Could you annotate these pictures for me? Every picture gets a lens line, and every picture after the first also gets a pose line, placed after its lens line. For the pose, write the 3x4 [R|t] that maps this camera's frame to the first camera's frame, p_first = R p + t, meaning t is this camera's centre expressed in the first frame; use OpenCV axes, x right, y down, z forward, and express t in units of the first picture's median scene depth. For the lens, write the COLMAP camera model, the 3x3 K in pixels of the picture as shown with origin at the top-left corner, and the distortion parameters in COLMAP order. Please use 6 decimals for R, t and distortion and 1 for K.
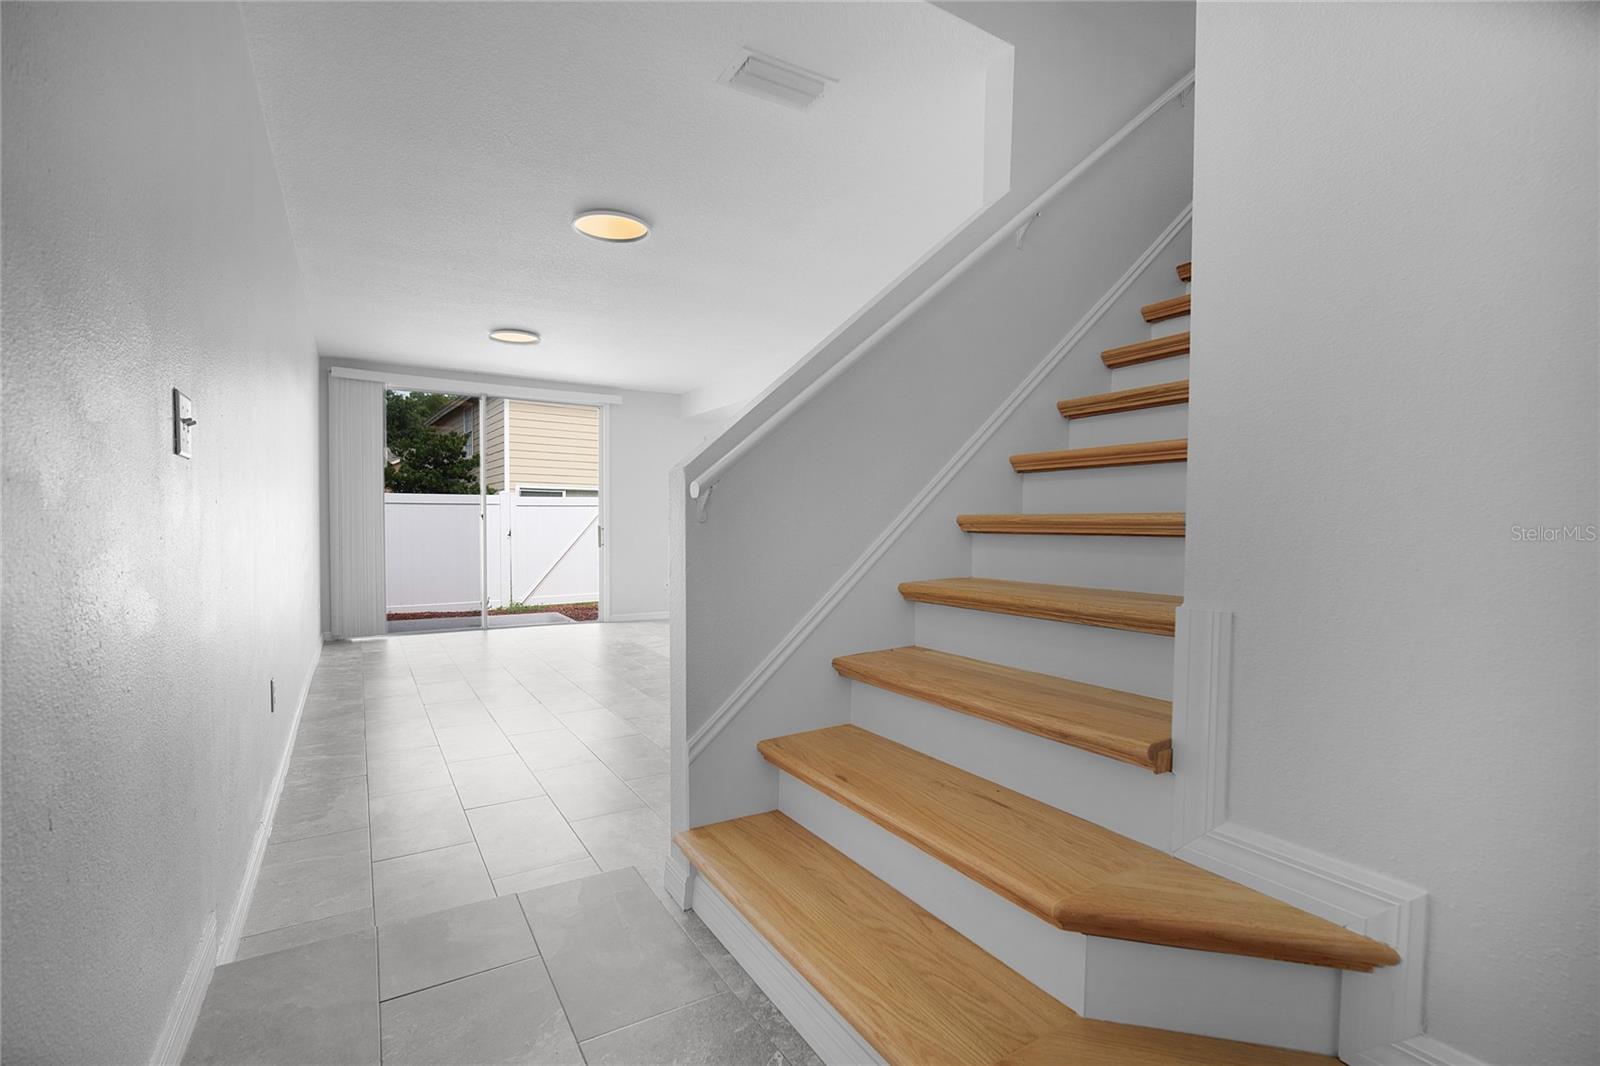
lens RADIAL K [[700.3, 0, 762.0], [0, 700.3, 539.4], [0, 0, 1]] dist [0.001831, 0.000134]
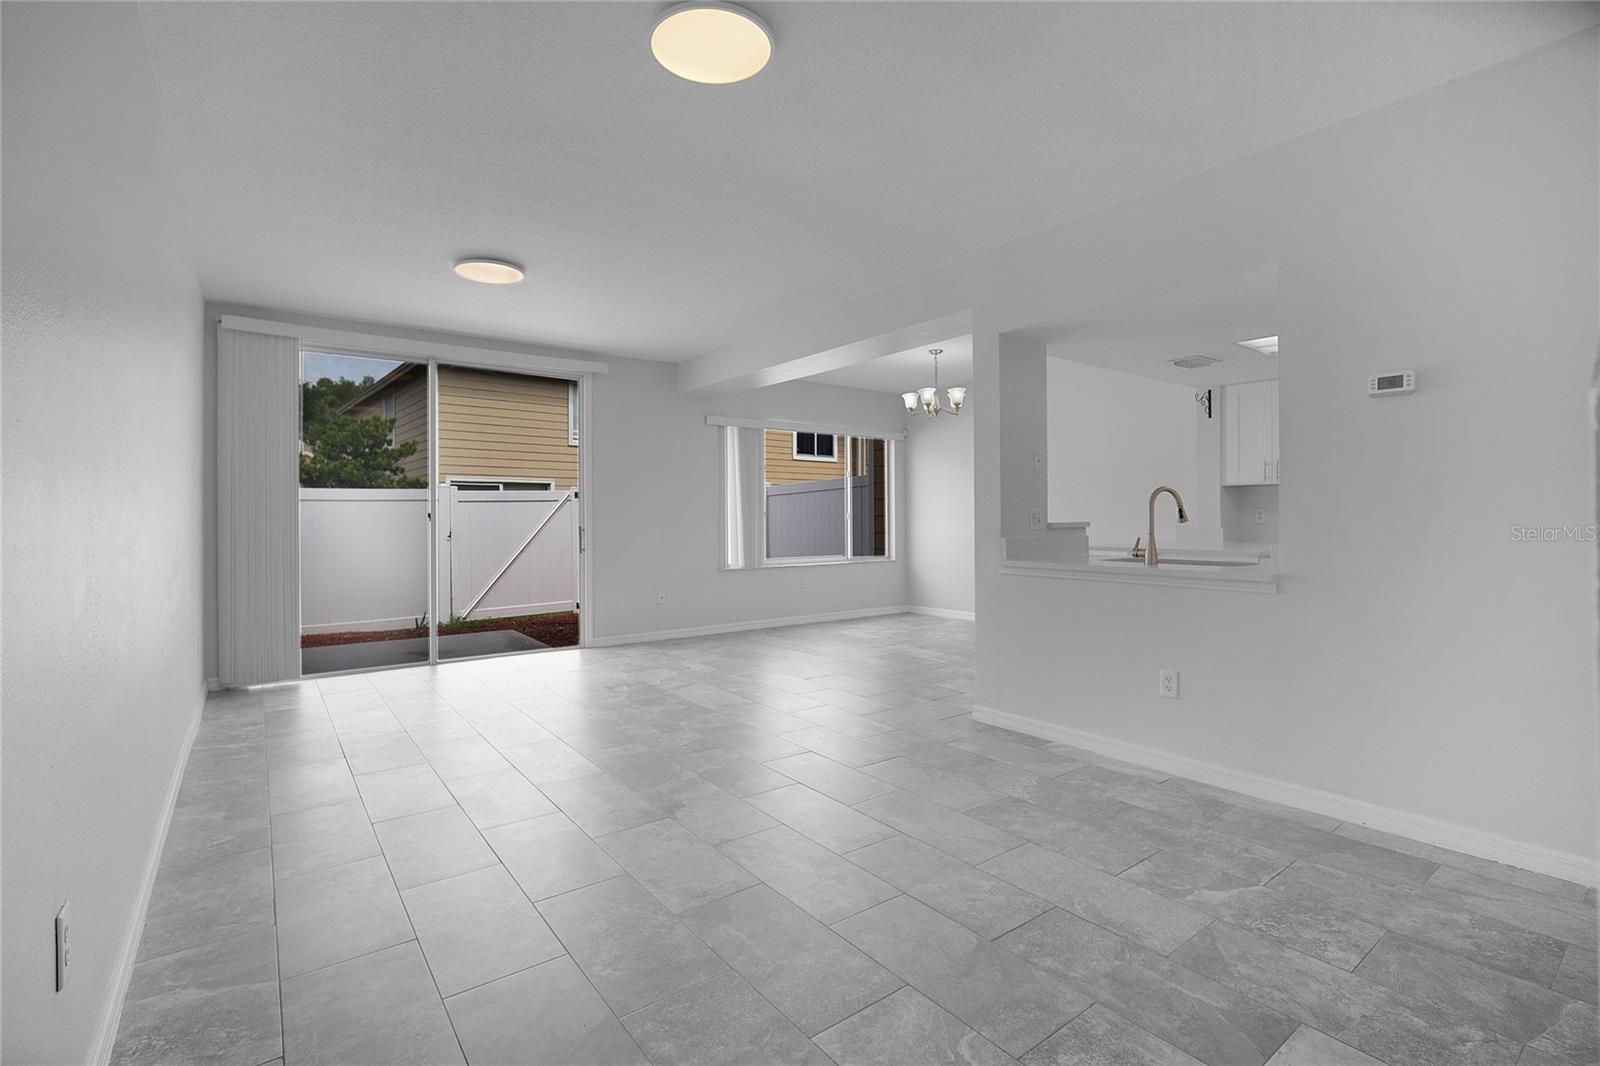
lens RADIAL K [[713.7, 0, 770.6], [0, 713.7, 506.9], [0, 0, 1]] dist [-0.001379, -0.000531]
pose [[0.994713, -0.013862, 0.101756, -0.071698], [0.017335, 0.999294, -0.033331, -0.007493], [-0.101222, 0.034918, 0.994251, 0.121679]]
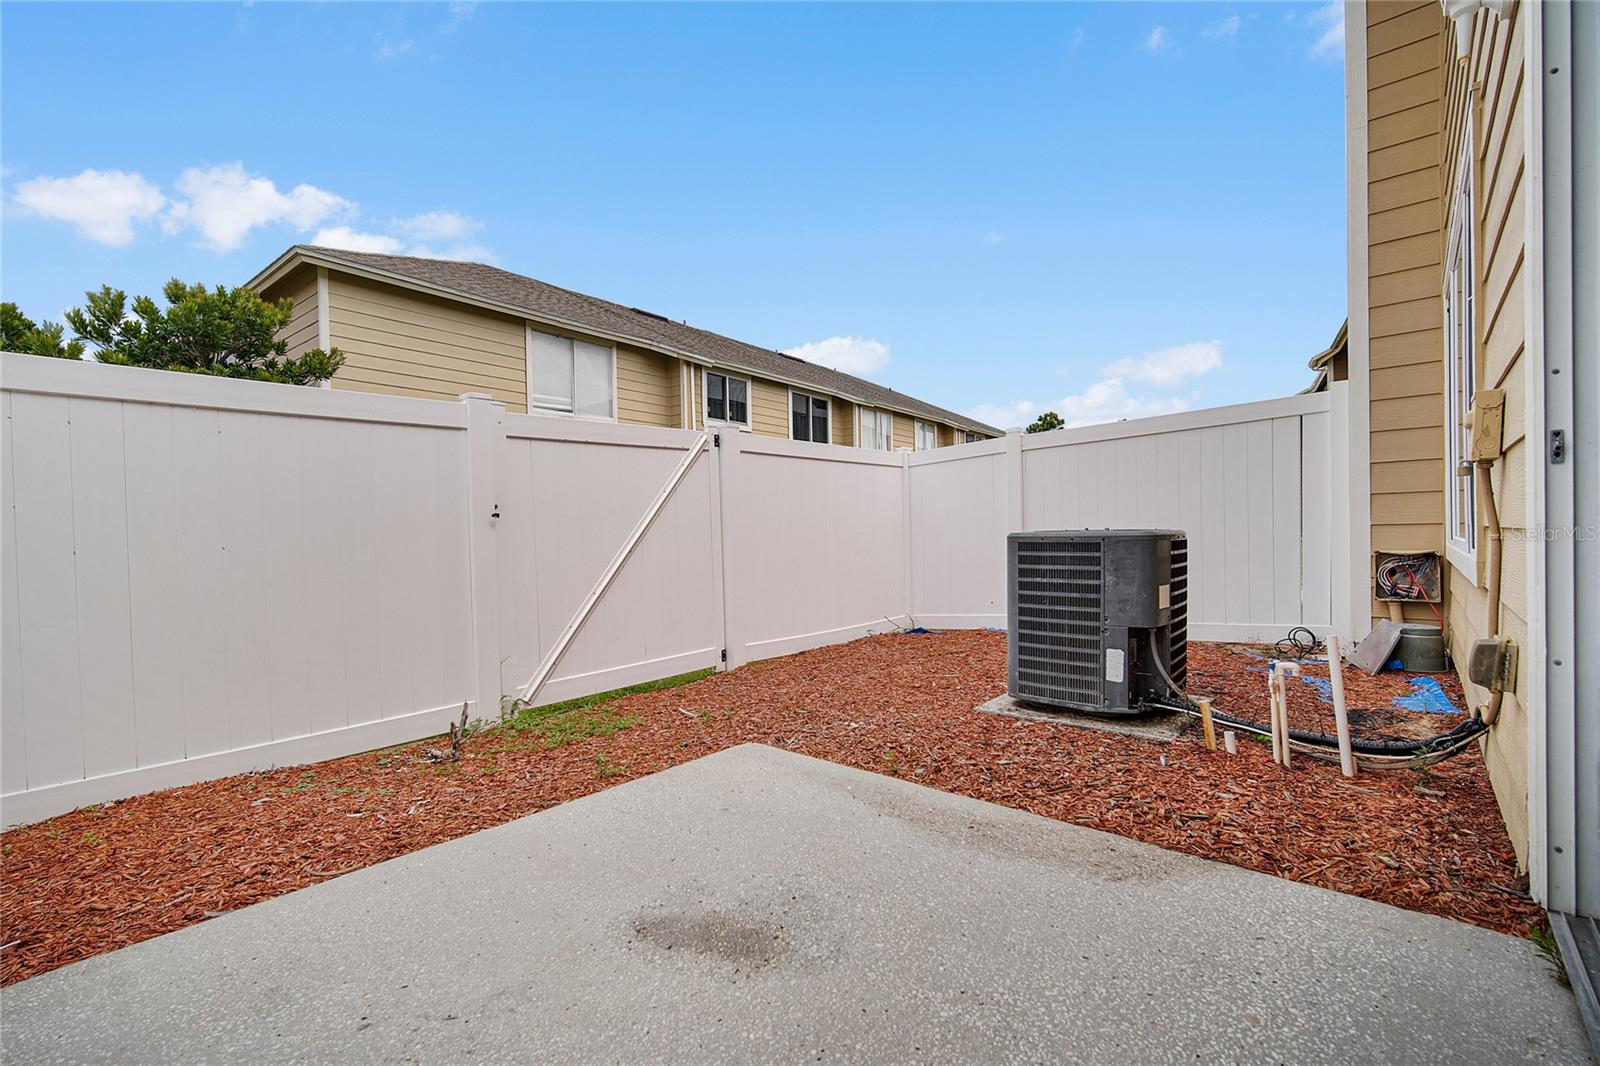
lens RADIAL K [[699.9, 0, 782.7], [0, 699.9, 533.3], [0, 0, 1]] dist [-0.005779, 0.000479]
pose [[0.951531, -0.020432, 0.306875, -0.370328], [0.023662, 0.999697, -0.006808, 0.009720], [-0.306643, 0.013739, 0.951726, 0.686628]]
